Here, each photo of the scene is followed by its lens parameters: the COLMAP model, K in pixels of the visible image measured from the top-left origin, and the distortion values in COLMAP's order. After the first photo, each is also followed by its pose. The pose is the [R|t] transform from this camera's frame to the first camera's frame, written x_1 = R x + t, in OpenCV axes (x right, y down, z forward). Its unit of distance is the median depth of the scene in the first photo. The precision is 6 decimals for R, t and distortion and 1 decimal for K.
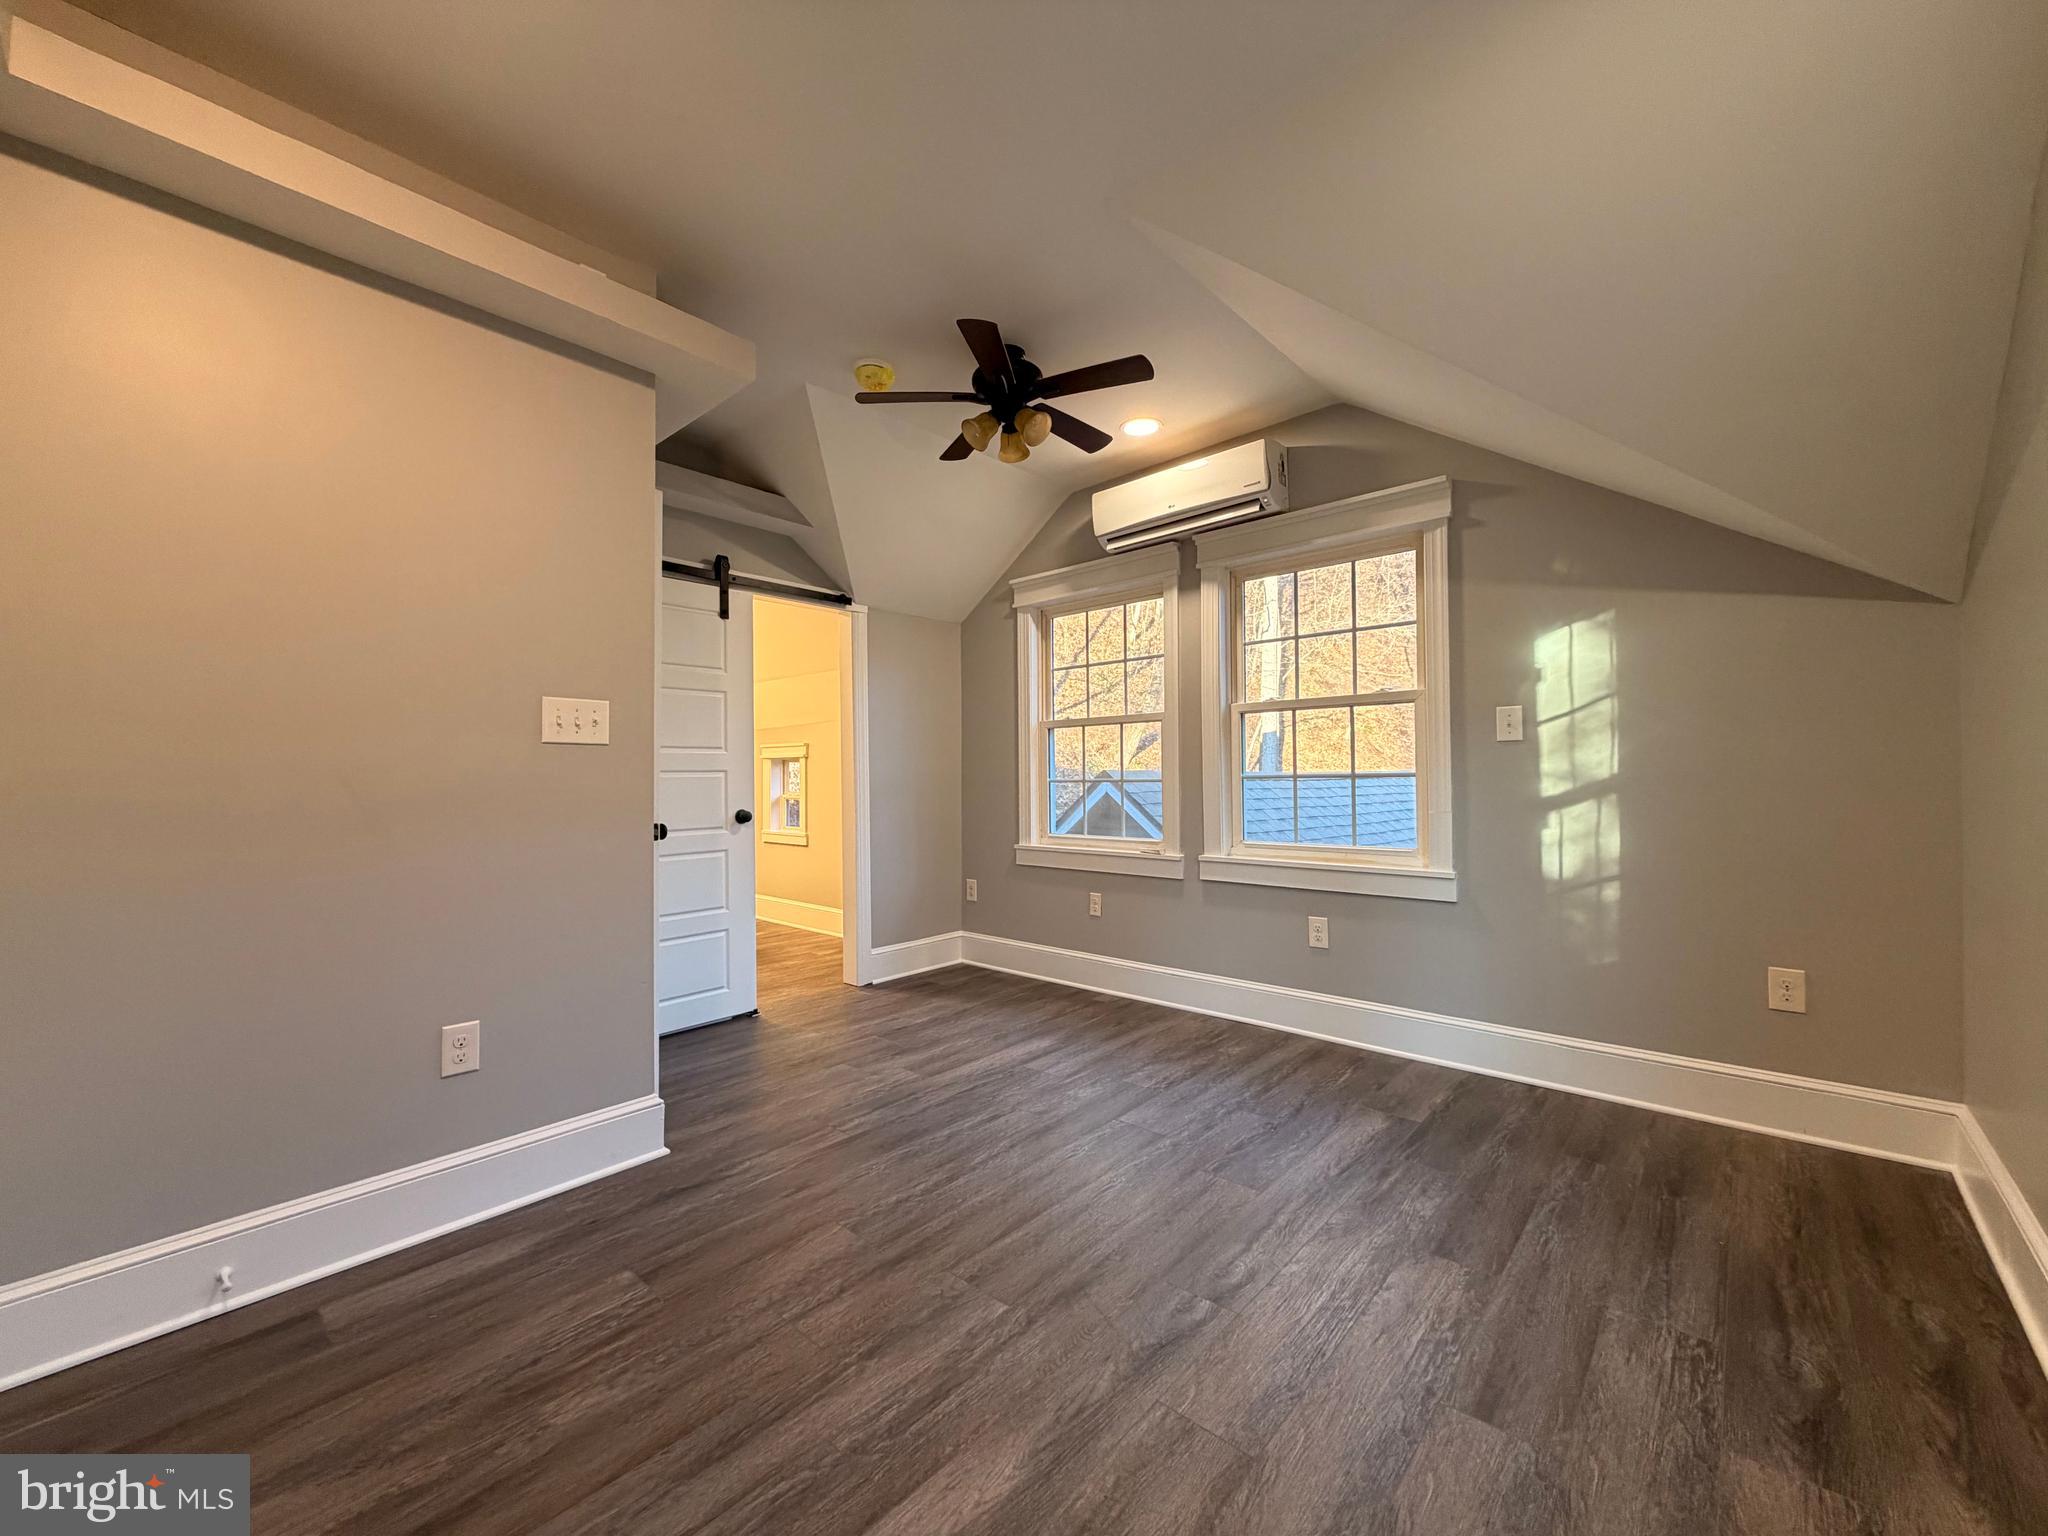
lens RADIAL K [[808.7, 0, 1011.7], [0, 808.7, 769.6], [0, 0, 1]] dist [-0.004335, 0.000164]
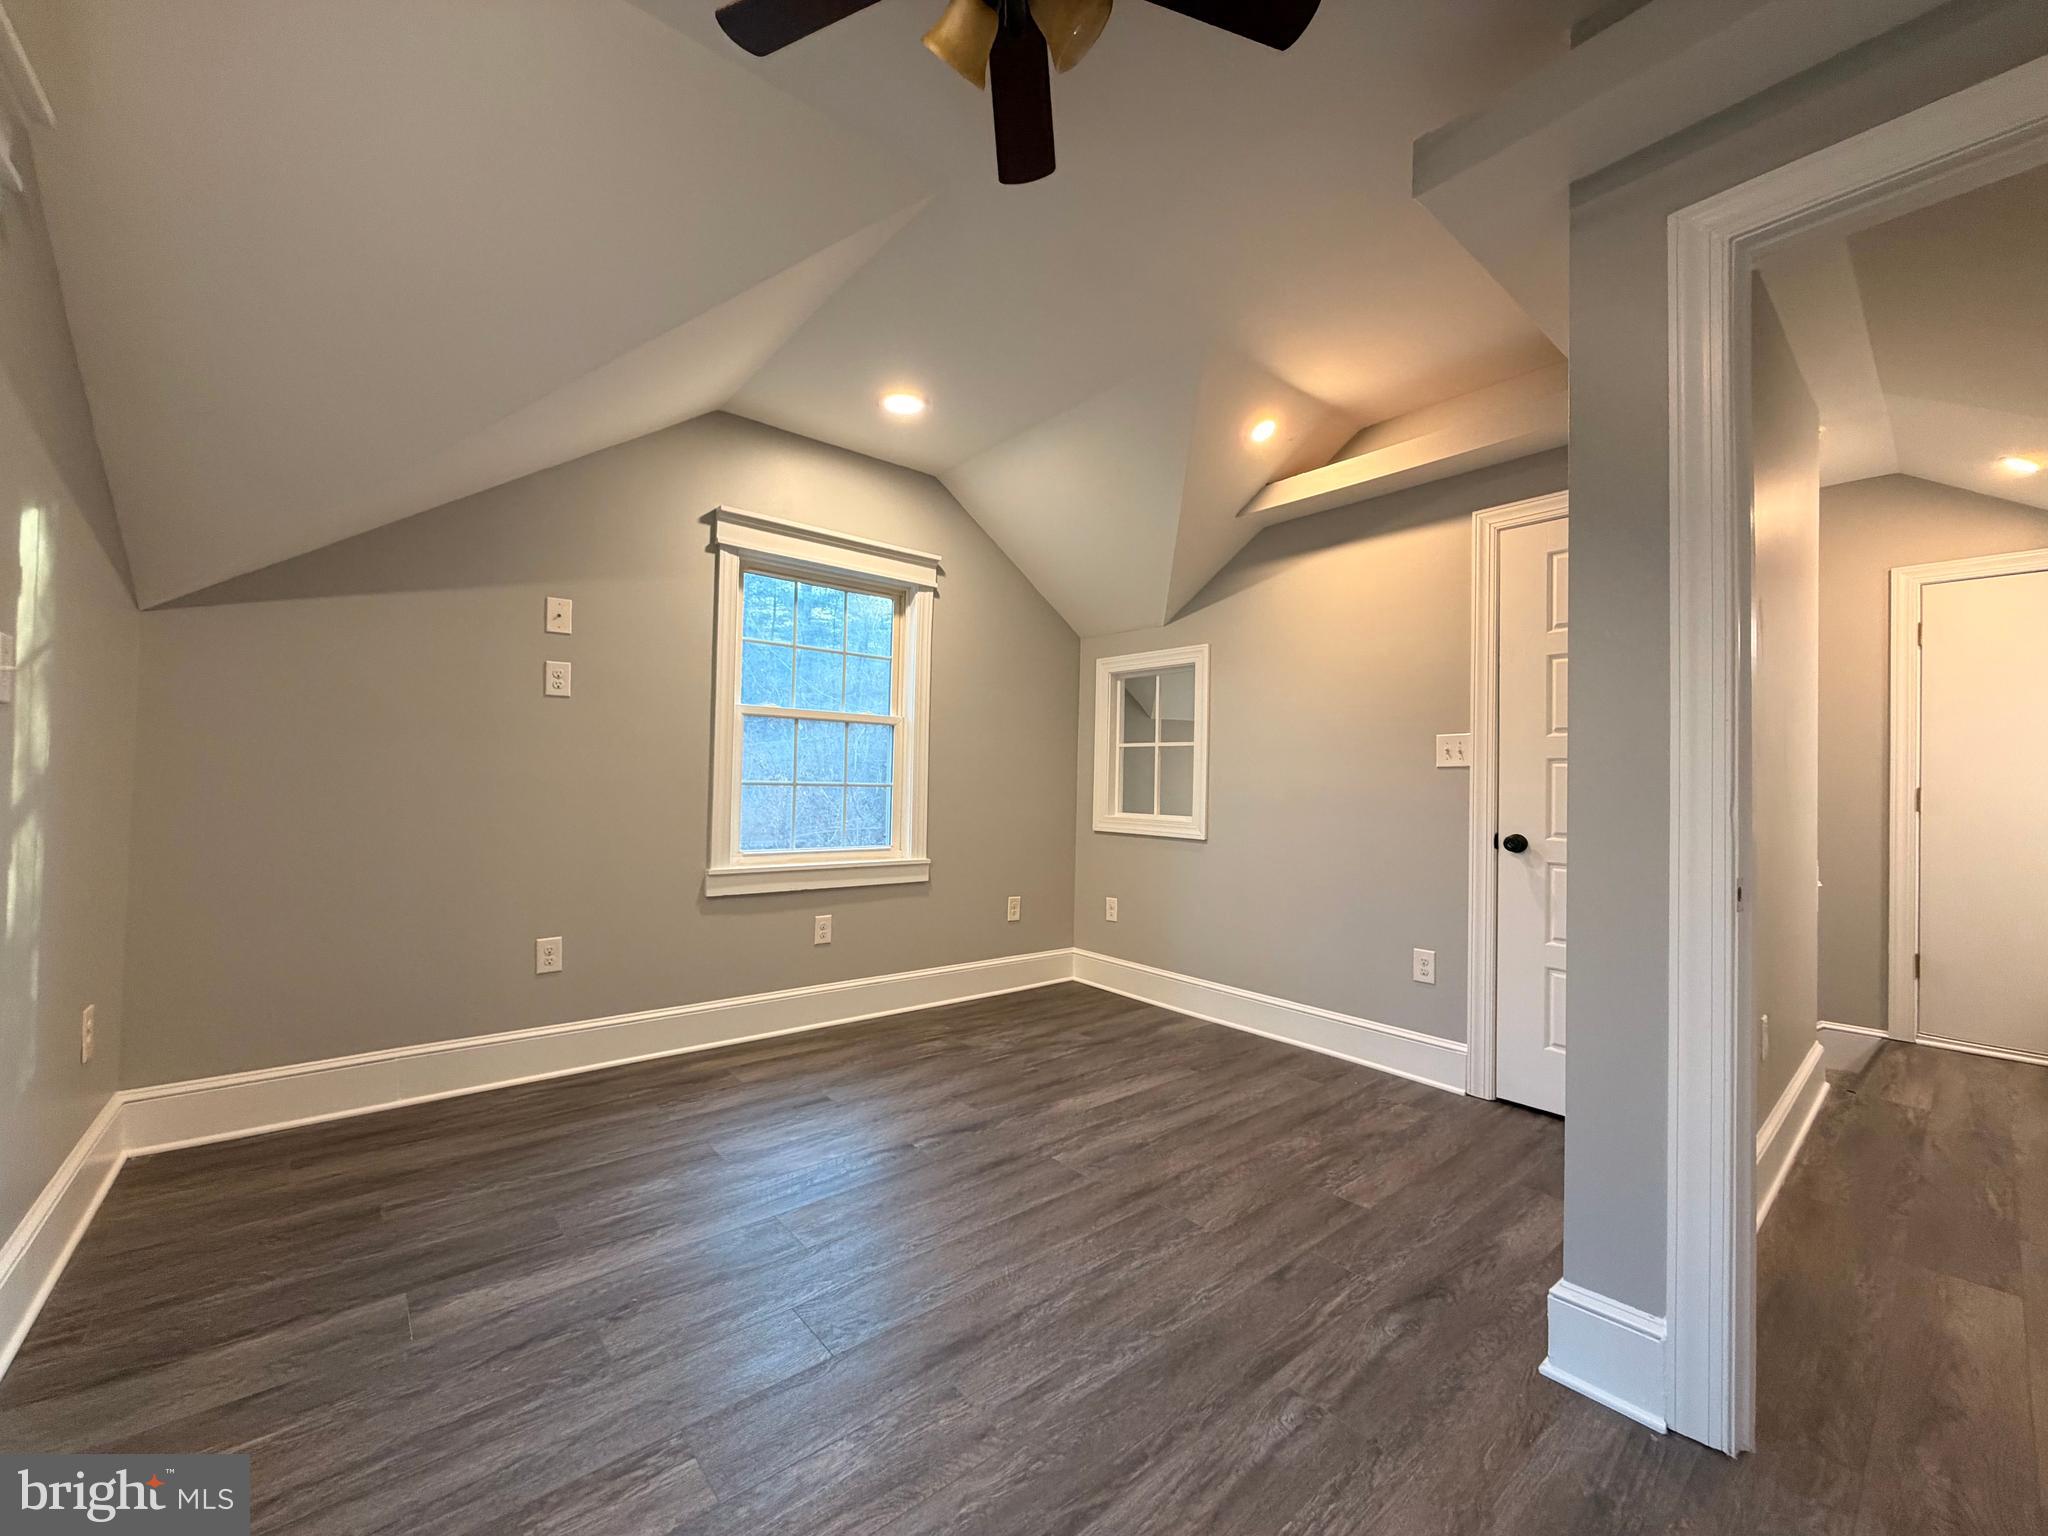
lens RADIAL K [[808.7, 0, 1019.1], [0, 808.7, 773.9], [0, 0, 1]] dist [-0.004335, 0.000164]
pose [[-0.991370, -0.009593, 0.130745, -0.107941], [-0.012470, 0.999697, -0.021205, 0.016088], [-0.130502, -0.022652, -0.991189, 2.108044]]
